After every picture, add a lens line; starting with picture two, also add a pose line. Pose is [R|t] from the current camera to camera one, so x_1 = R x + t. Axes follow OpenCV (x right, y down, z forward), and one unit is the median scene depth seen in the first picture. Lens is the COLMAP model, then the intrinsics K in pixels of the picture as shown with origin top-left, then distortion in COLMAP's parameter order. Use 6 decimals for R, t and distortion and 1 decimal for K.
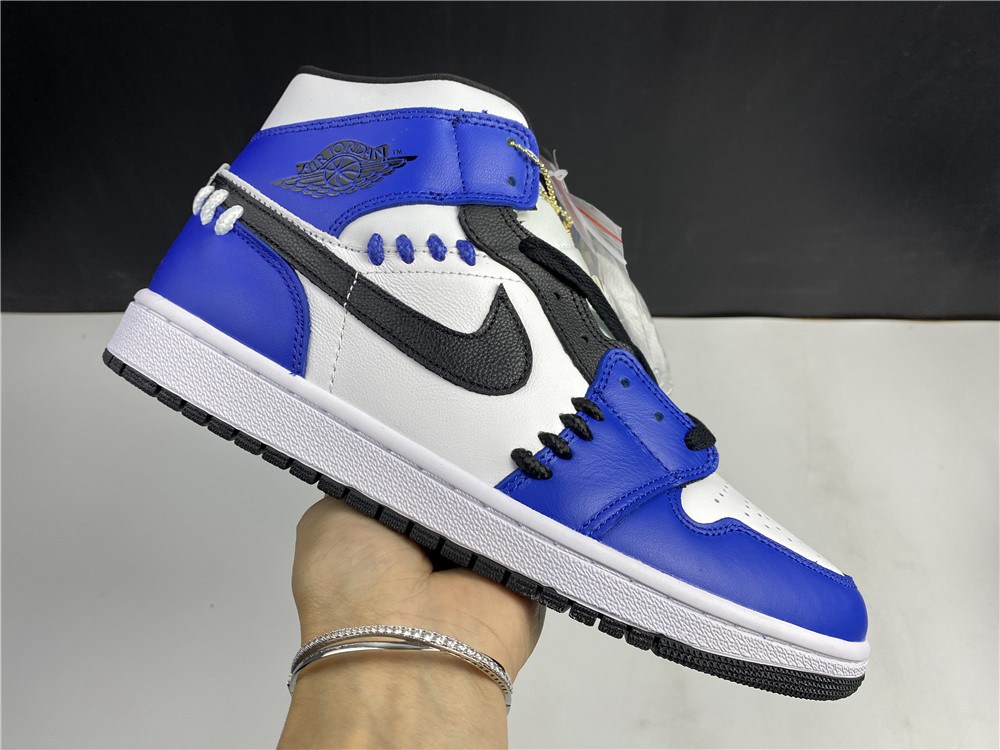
lens RADIAL K [[761.7, 0, 500.0], [0, 761.7, 375.0], [0, 0, 1]] dist [0.077350, -0.215602]
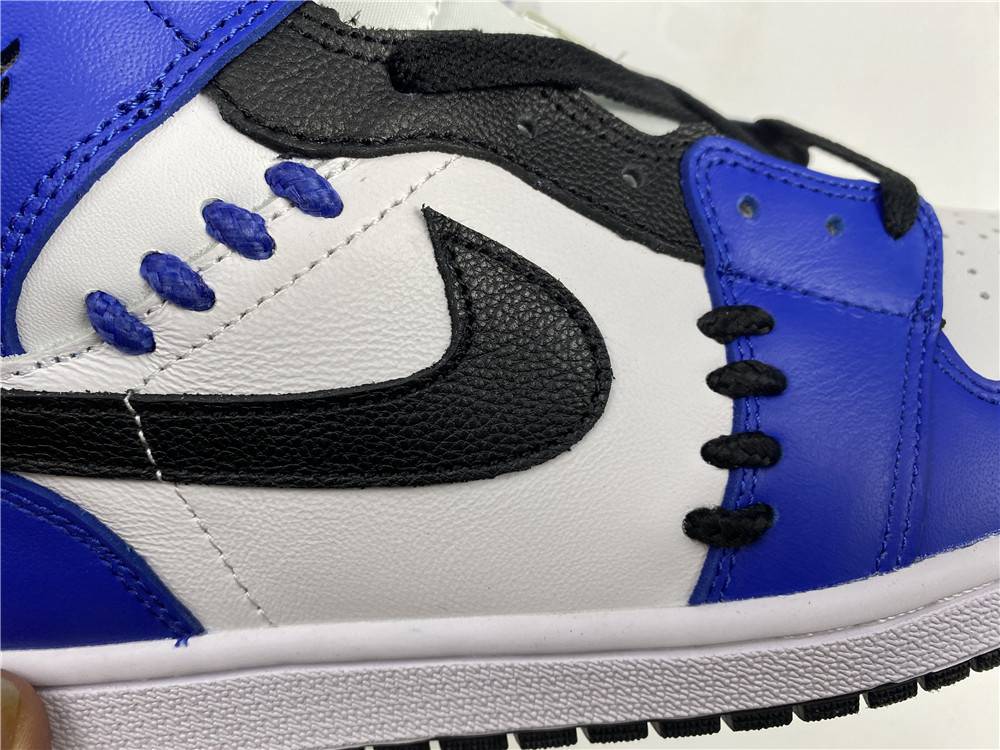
lens RADIAL K [[761.7, 0, 500.0], [0, 761.7, 375.0], [0, 0, 1]] dist [0.077350, -0.215602]
pose [[0.812639, -0.581533, -0.037915, -0.002919], [0.538289, 0.724096, 0.431197, -0.210024], [-0.223301, -0.370816, 0.901461, 0.592890]]
